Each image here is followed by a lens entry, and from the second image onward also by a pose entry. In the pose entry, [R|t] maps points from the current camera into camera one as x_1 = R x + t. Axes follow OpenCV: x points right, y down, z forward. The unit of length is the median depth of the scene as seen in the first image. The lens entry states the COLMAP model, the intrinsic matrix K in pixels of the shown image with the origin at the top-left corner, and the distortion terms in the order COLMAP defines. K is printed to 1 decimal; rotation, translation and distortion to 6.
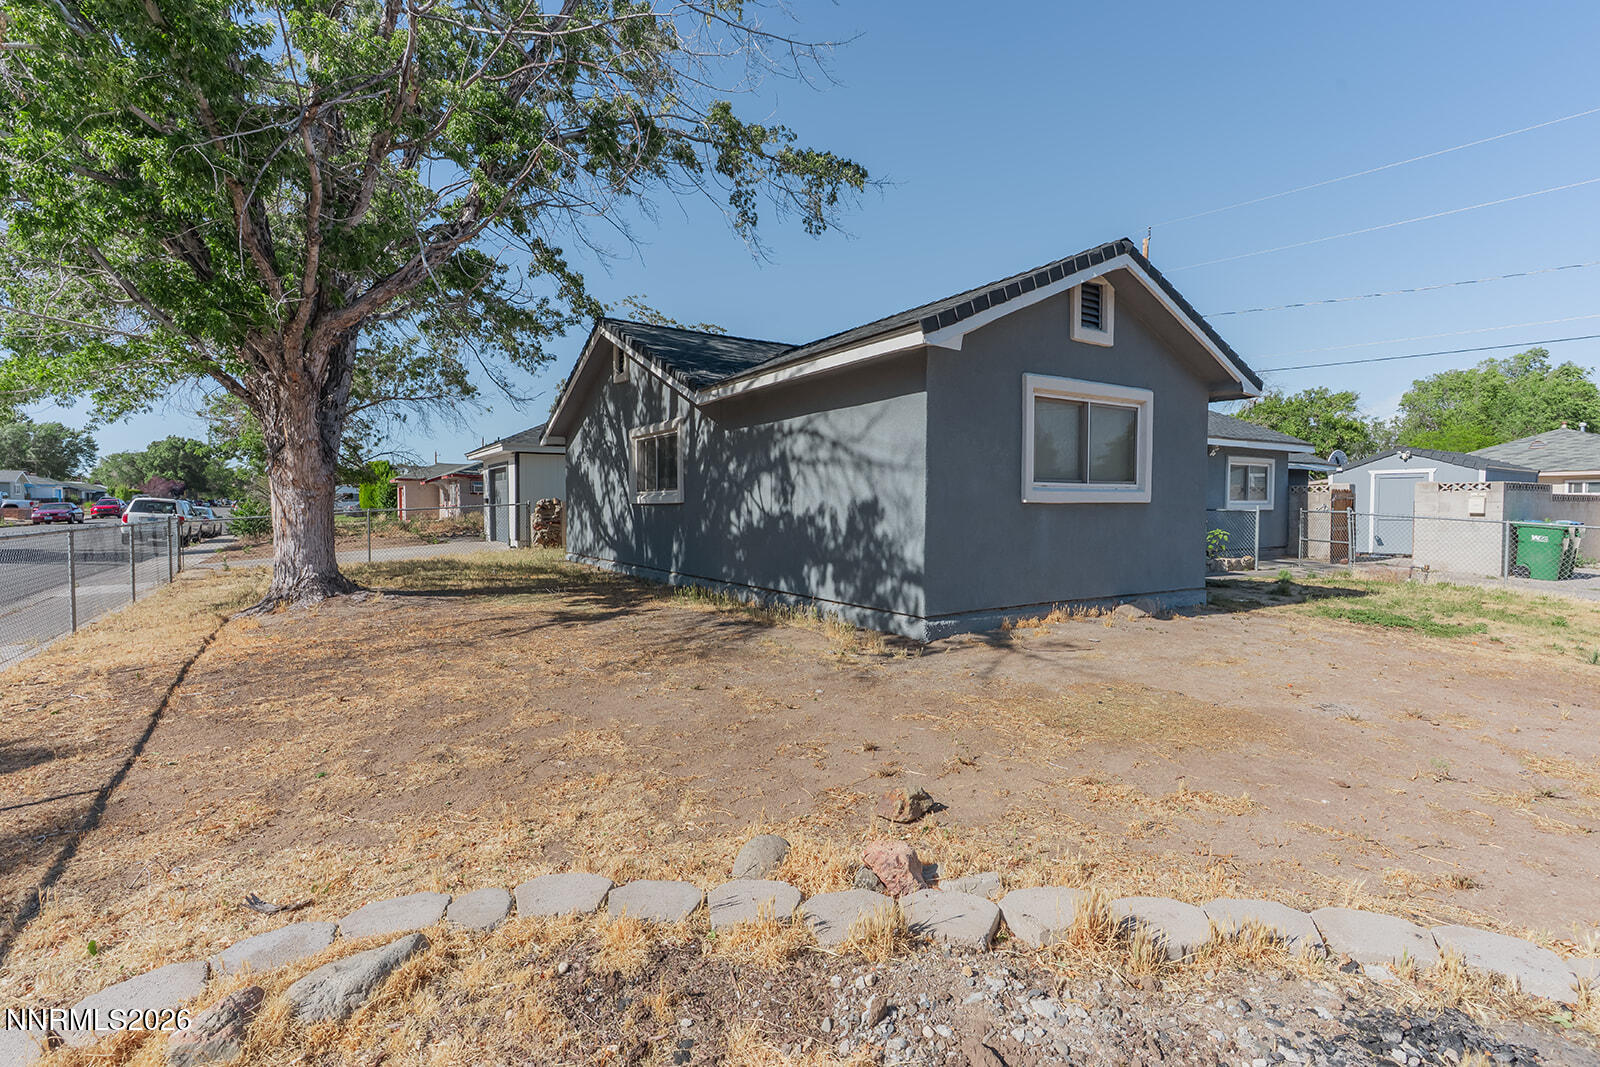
lens RADIAL K [[751.6, 0, 783.8], [0, 751.6, 524.7], [0, 0, 1]] dist [-0.003410, 0.000844]
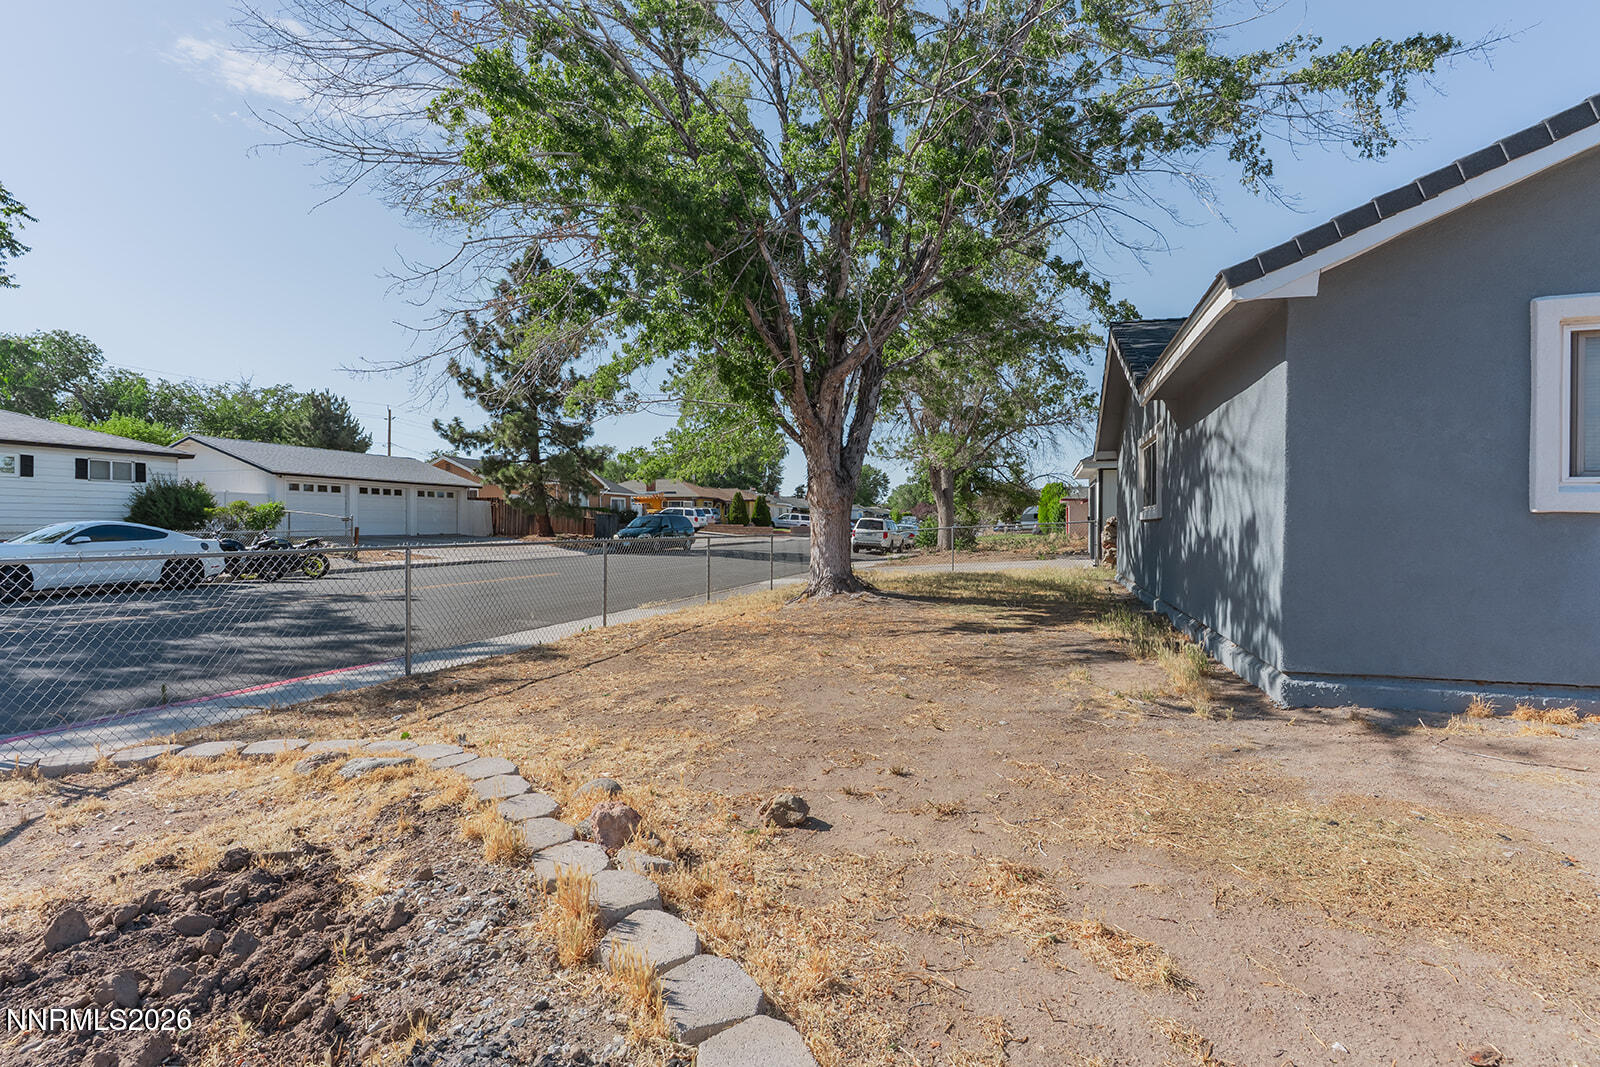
lens RADIAL K [[751.6, 0, 789.0], [0, 751.6, 532.0], [0, 0, 1]] dist [-0.003410, 0.000844]
pose [[0.642130, 0.009927, -0.766532, 0.313973], [-0.022853, 0.999720, -0.006197, 0.002862], [0.766255, 0.021497, 0.642177, 0.121598]]
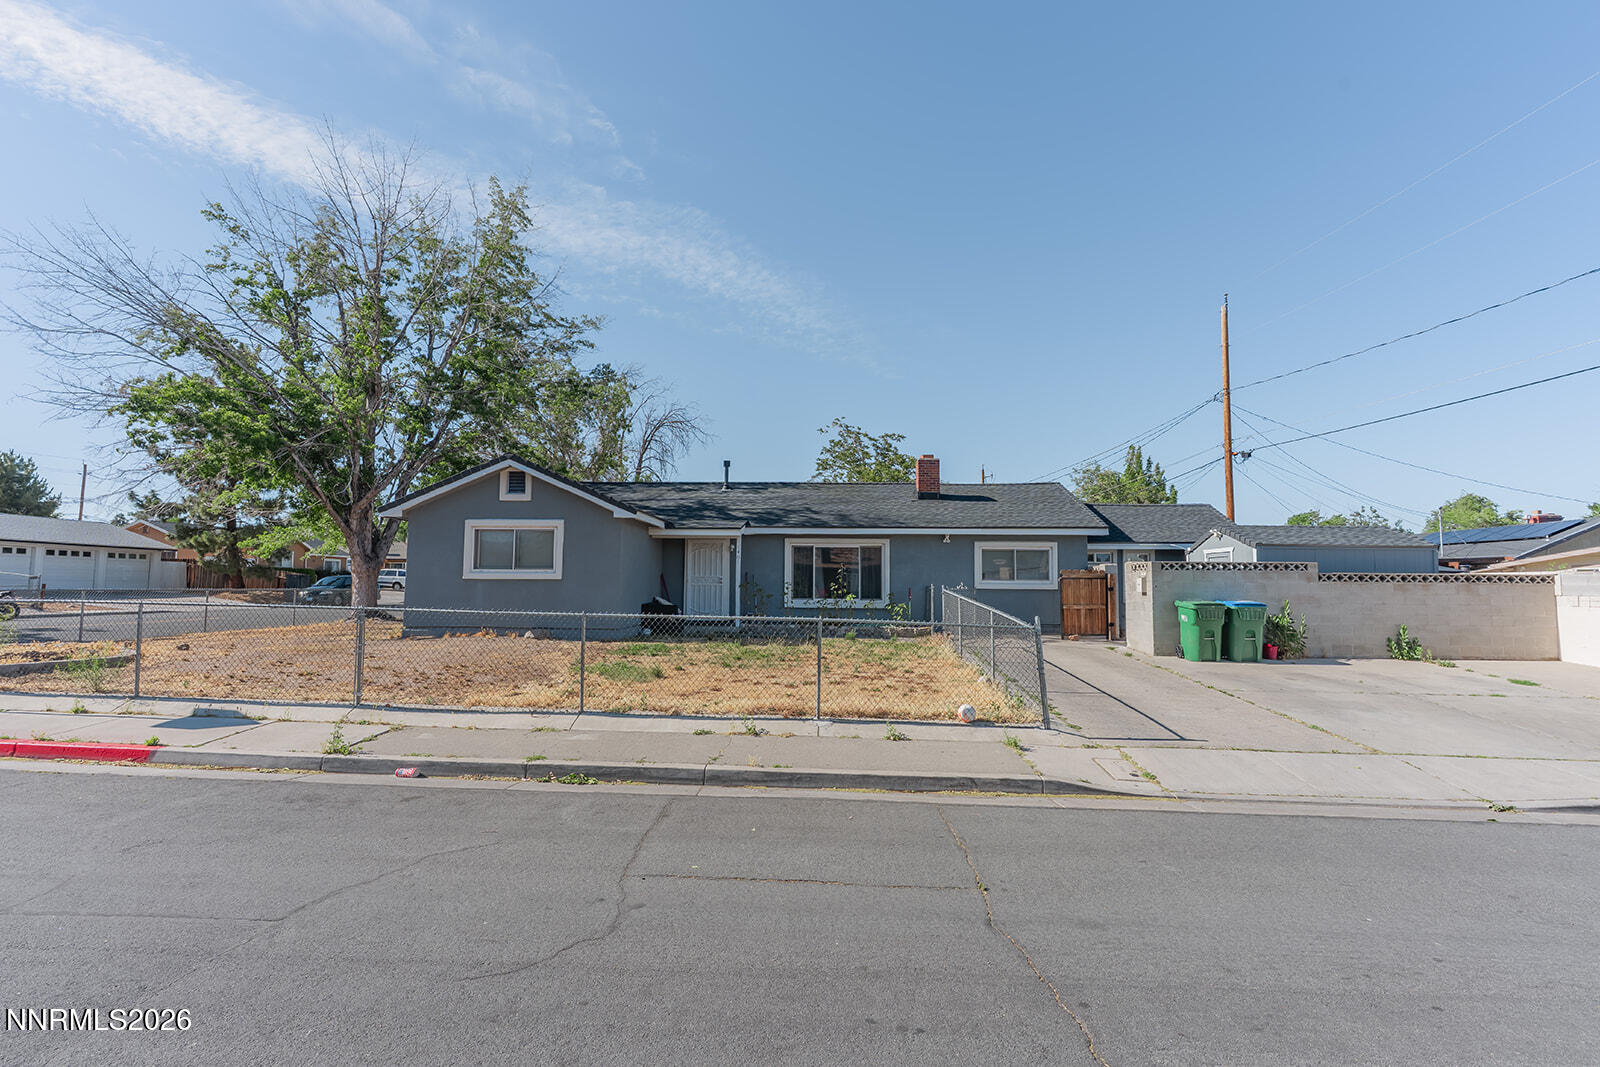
lens RADIAL K [[751.6, 0, 794.9], [0, 751.6, 533.8], [0, 0, 1]] dist [-0.003410, 0.000844]
pose [[0.825966, -0.033803, -0.562705, 1.839211], [-0.022209, 0.995474, -0.092401, 0.016077], [0.563282, 0.088818, 0.821477, -0.199346]]
